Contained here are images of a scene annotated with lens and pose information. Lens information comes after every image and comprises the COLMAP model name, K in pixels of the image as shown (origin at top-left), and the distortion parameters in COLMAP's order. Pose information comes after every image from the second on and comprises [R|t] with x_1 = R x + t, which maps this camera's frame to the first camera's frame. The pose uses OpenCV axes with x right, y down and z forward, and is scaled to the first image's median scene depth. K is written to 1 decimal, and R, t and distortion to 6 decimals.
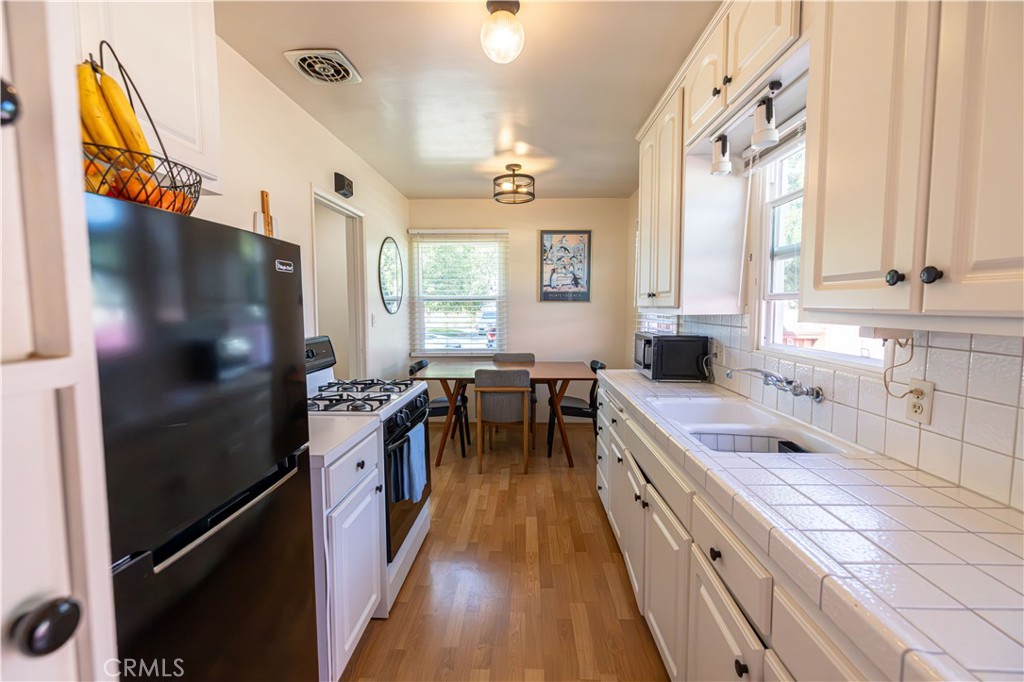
lens RADIAL K [[435.2, 0, 516.3], [0, 435.2, 341.5], [0, 0, 1]] dist [0.016999, -0.000226]
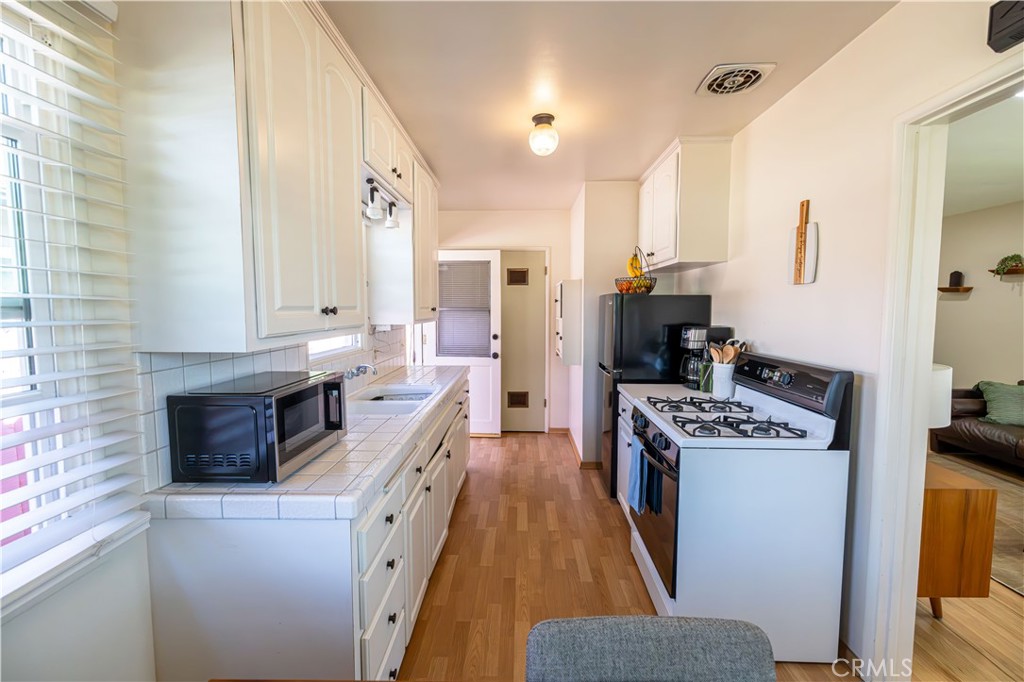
lens RADIAL K [[435.2, 0, 516.9], [0, 435.2, 340.6], [0, 0, 1]] dist [0.016999, -0.000226]
pose [[-0.999830, 0.008889, -0.016166, 0.060883], [0.006468, 0.989541, 0.144107, -0.184024], [0.017278, 0.143978, -0.989430, 1.959951]]
